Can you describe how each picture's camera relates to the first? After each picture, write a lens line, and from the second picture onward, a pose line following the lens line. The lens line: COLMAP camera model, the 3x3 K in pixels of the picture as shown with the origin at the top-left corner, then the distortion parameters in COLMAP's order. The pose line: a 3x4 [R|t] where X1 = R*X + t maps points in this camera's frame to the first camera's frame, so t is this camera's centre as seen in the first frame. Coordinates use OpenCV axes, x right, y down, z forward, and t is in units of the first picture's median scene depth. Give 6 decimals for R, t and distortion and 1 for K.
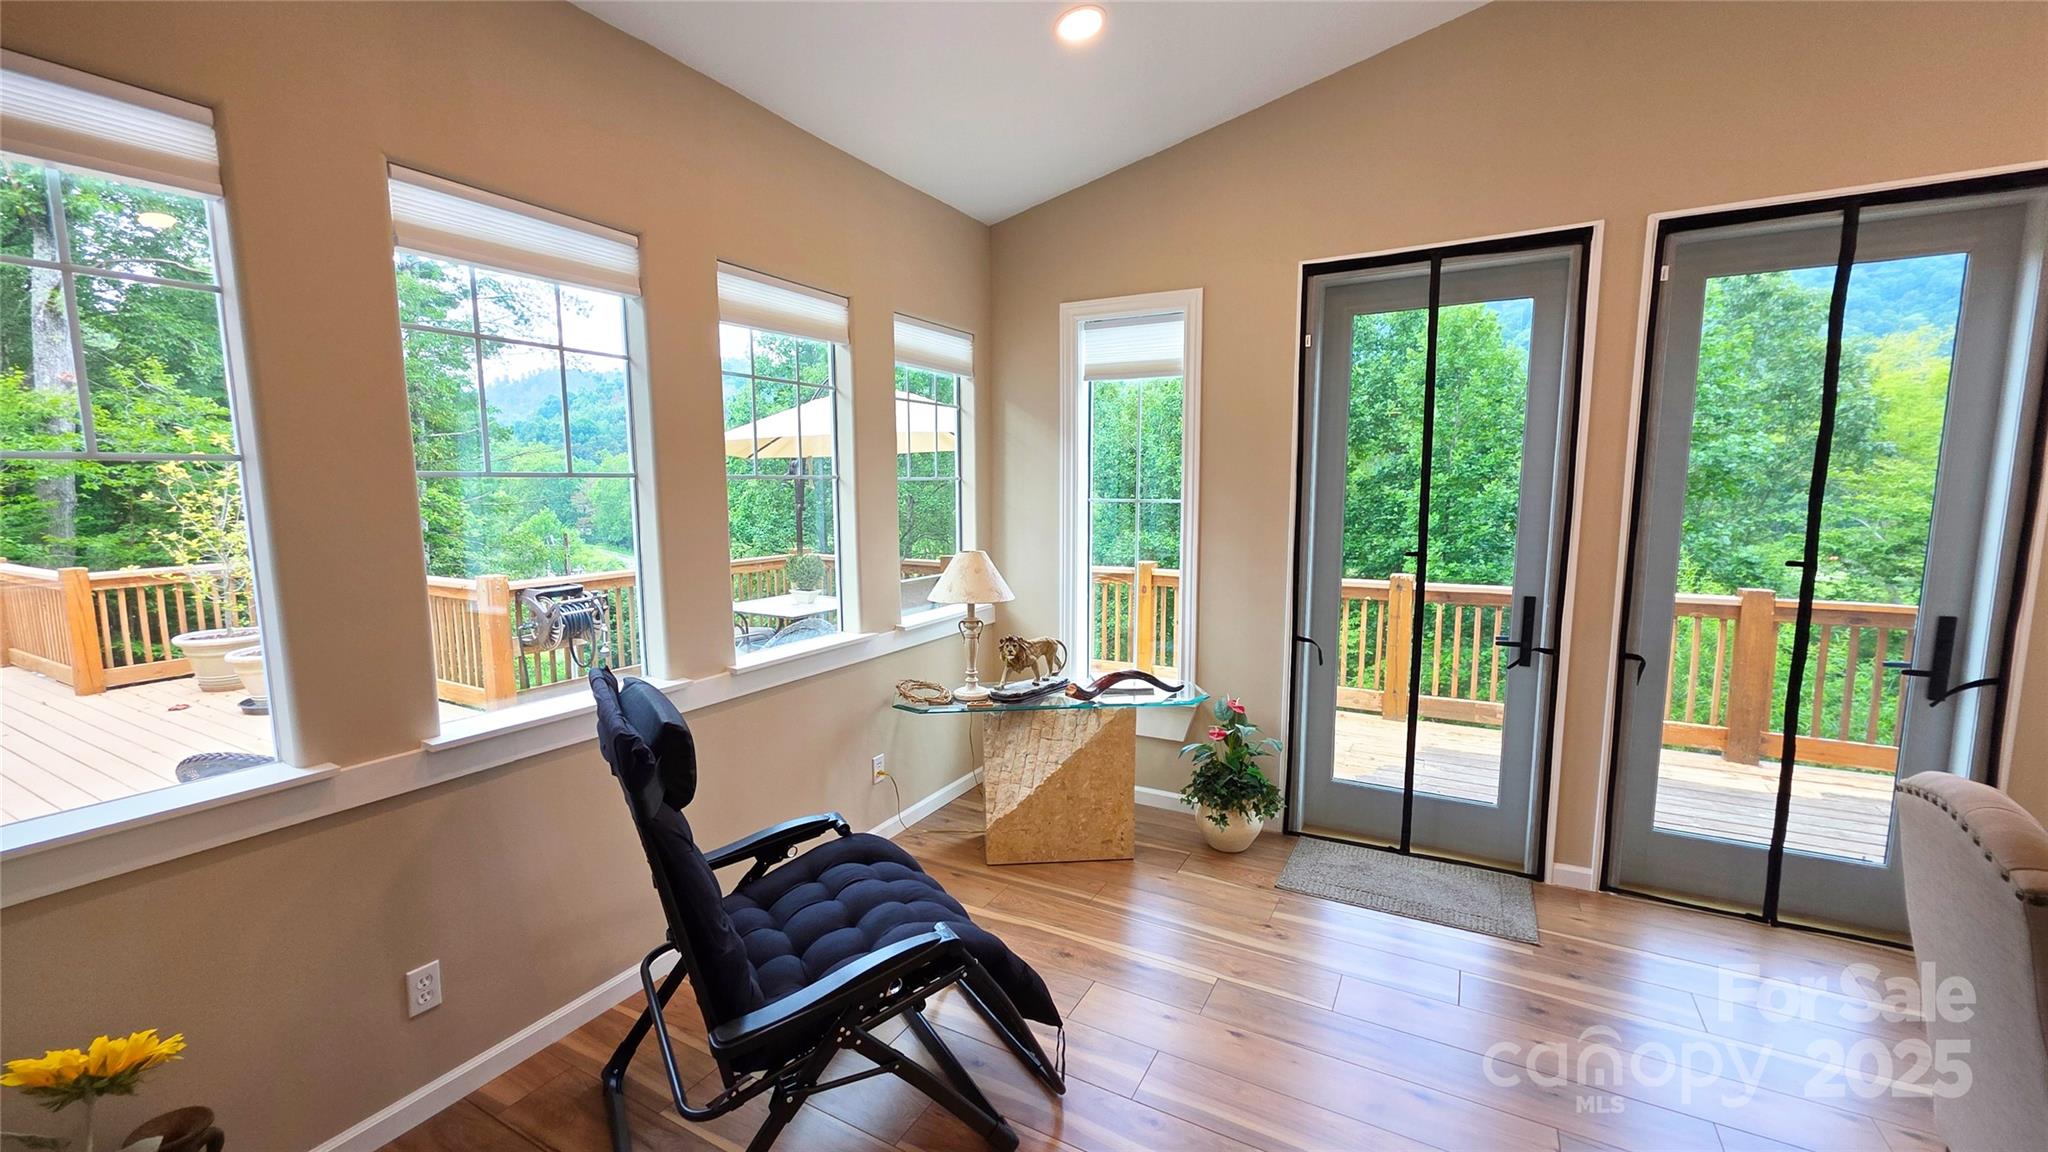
lens RADIAL K [[815.5, 0, 1016.4], [0, 815.5, 582.6], [0, 0, 1]] dist [0.003060, -0.000666]
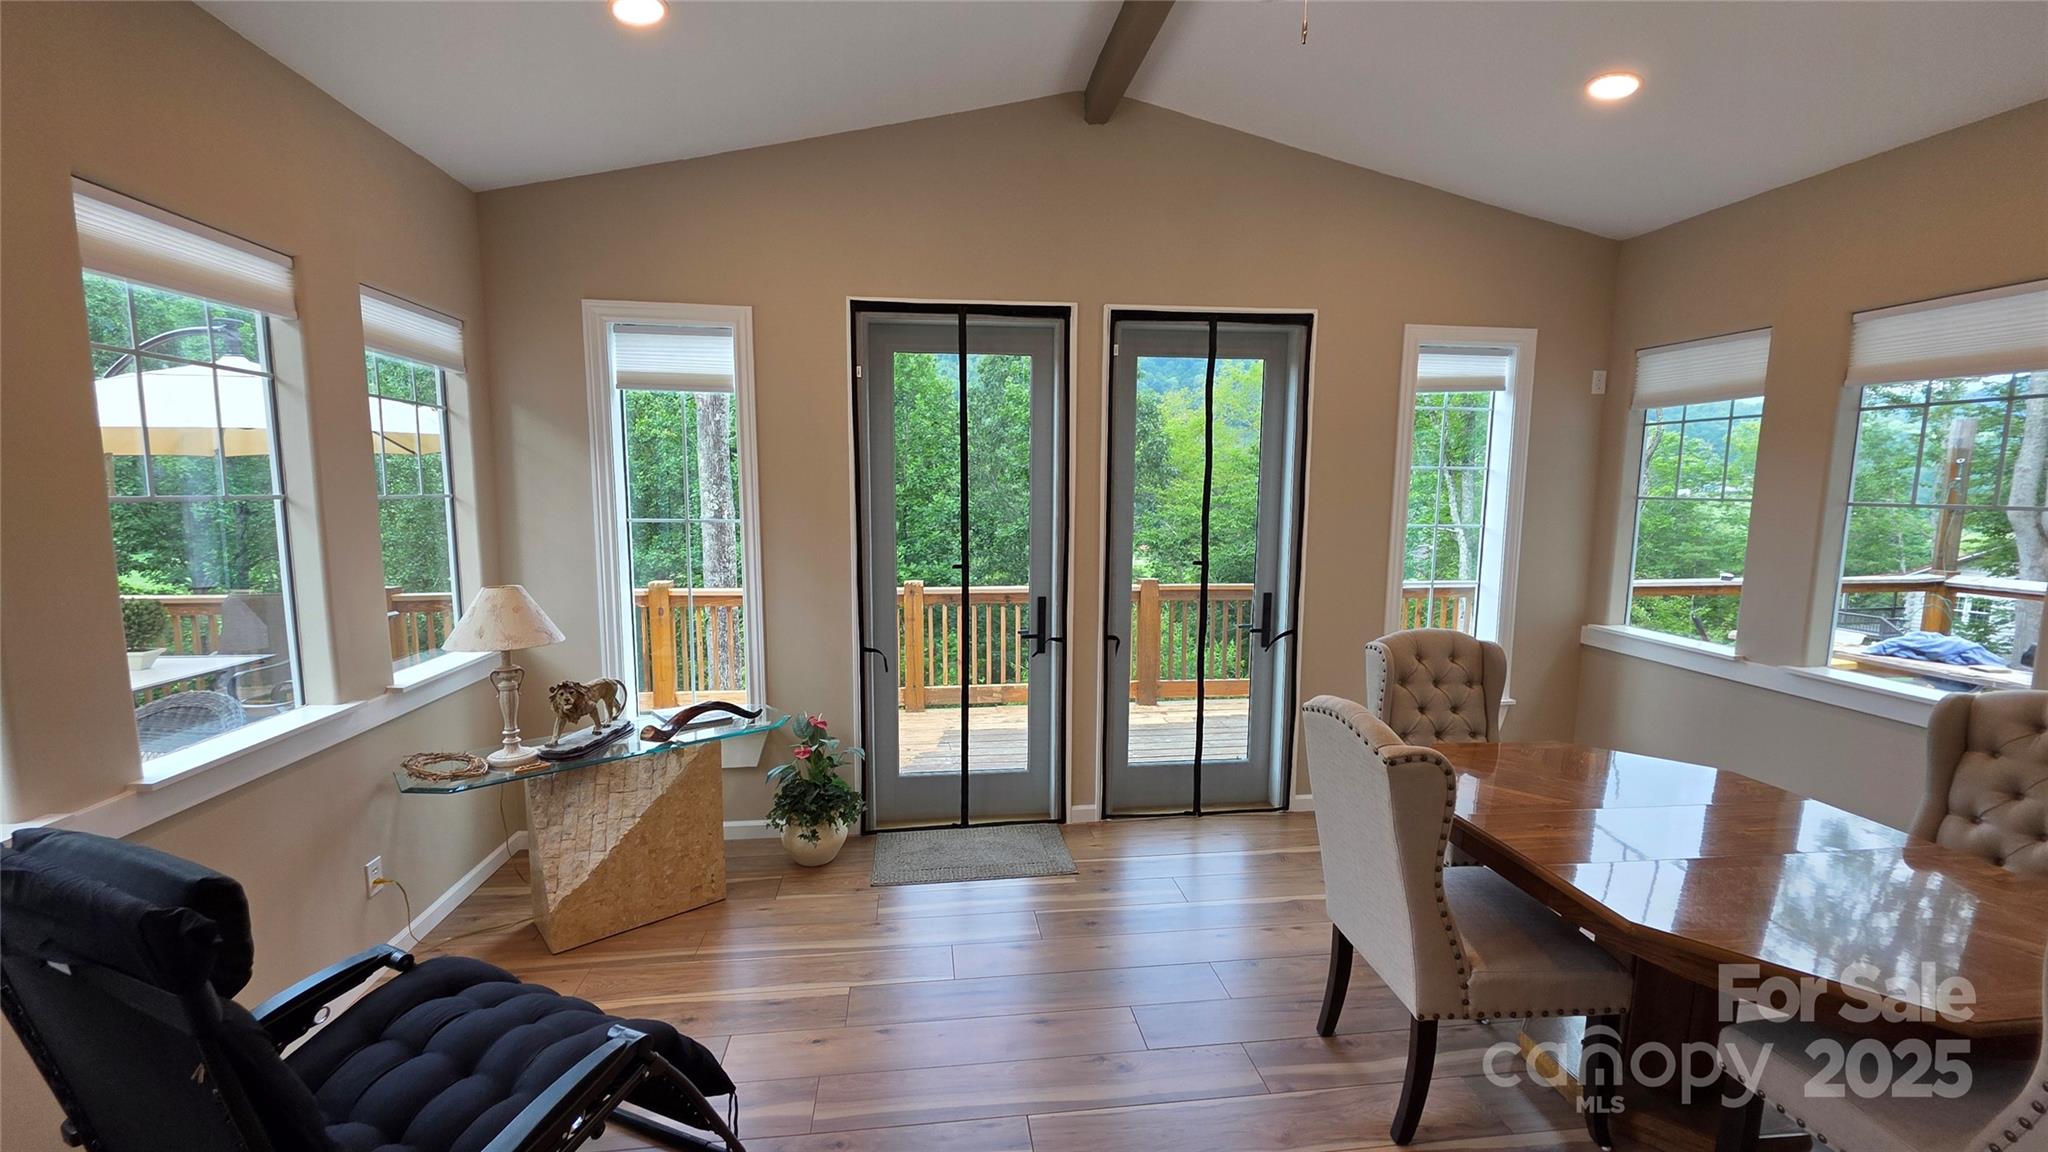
lens RADIAL K [[815.5, 0, 1016.2], [0, 815.5, 585.4], [0, 0, 1]] dist [0.003060, -0.000666]
pose [[0.808779, -0.058888, 0.585158, -0.119499], [0.062614, 0.997941, 0.013887, -0.018583], [-0.584771, 0.025408, 0.810801, 0.018963]]
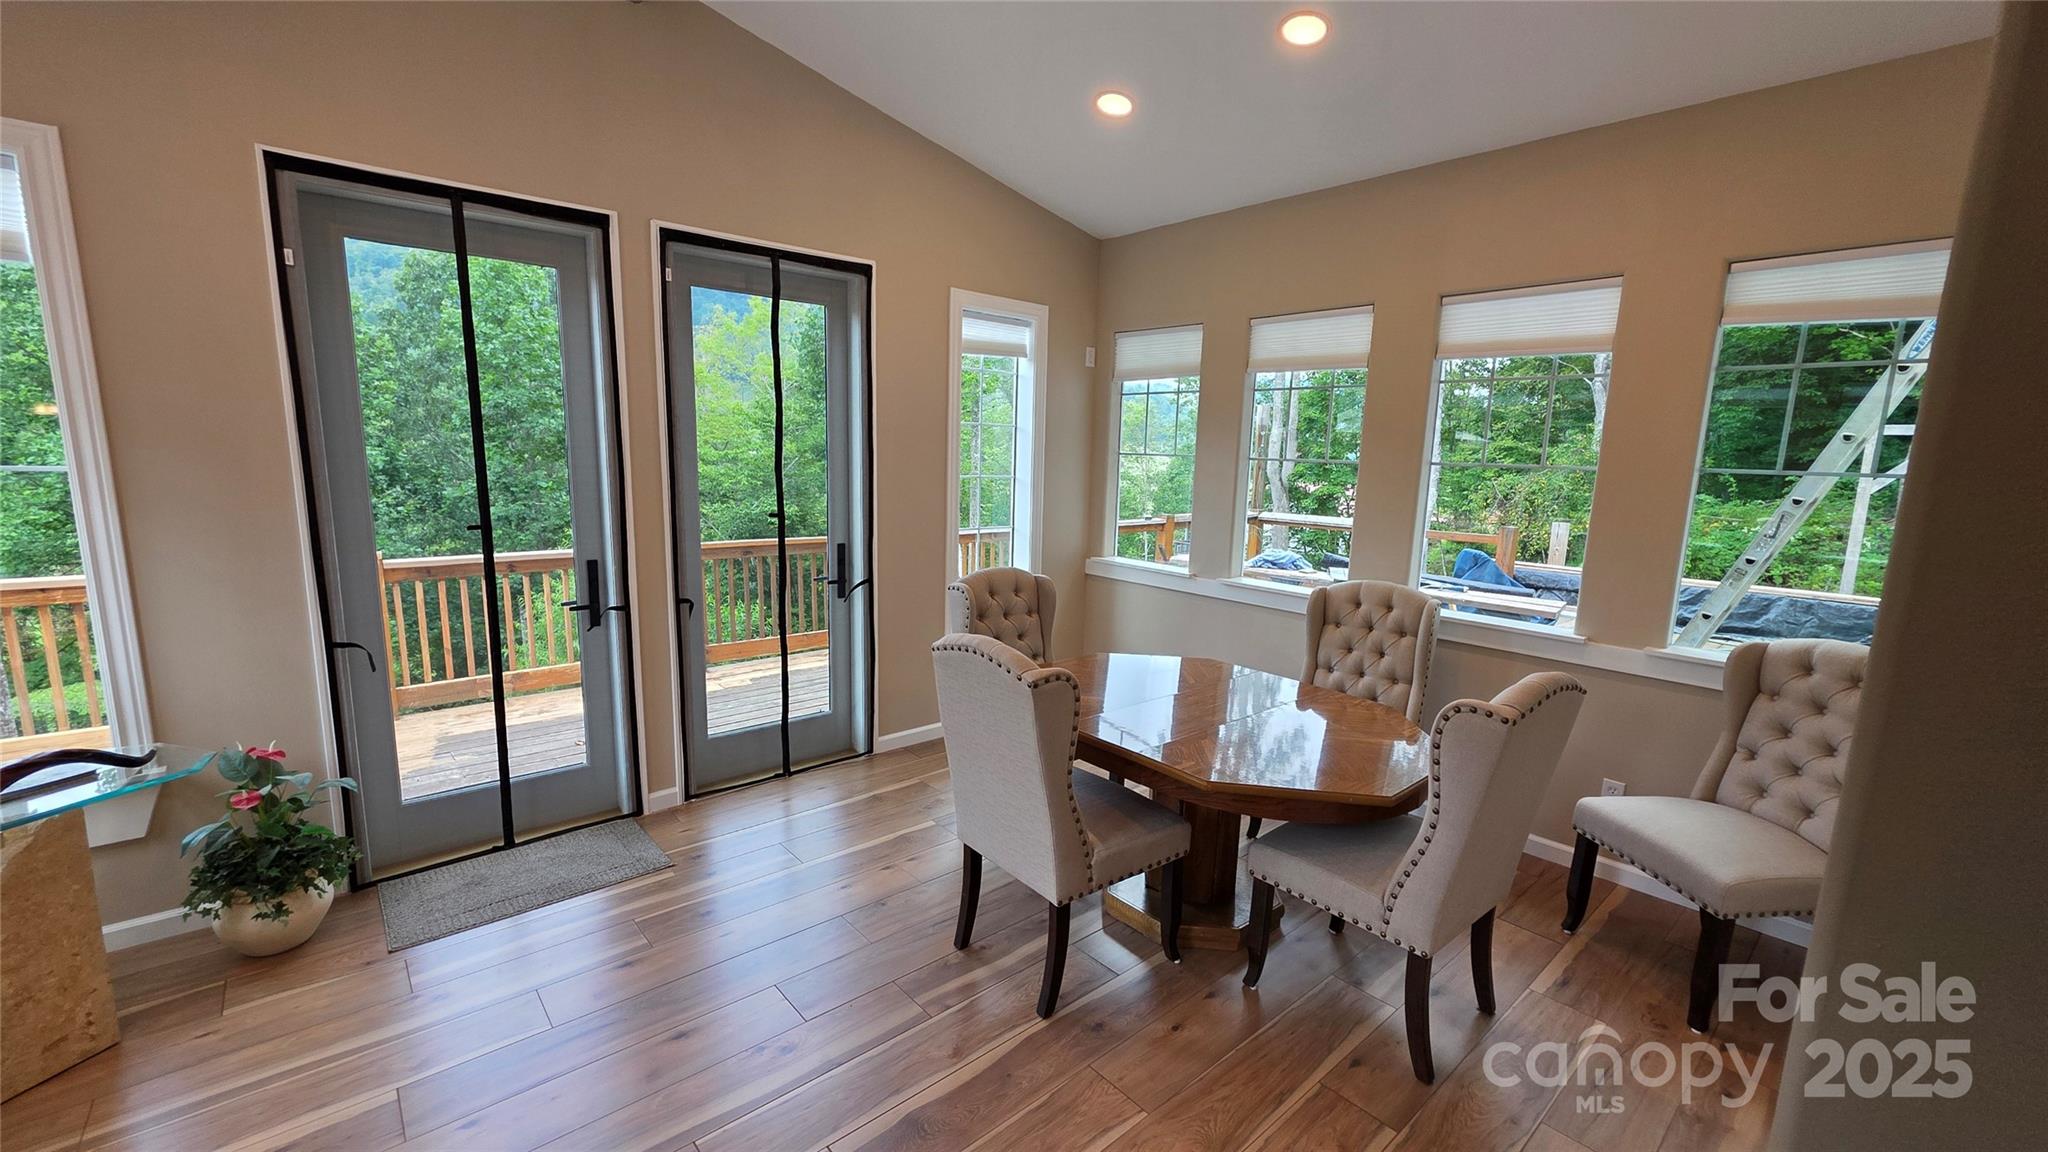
lens RADIAL K [[815.5, 0, 1013.1], [0, 815.5, 584.1], [0, 0, 1]] dist [0.003060, -0.000666]
pose [[0.347709, -0.134711, 0.927875, -0.155899], [0.090369, 0.989832, 0.109842, -0.018019], [-0.933237, 0.045659, 0.356347, 0.115152]]
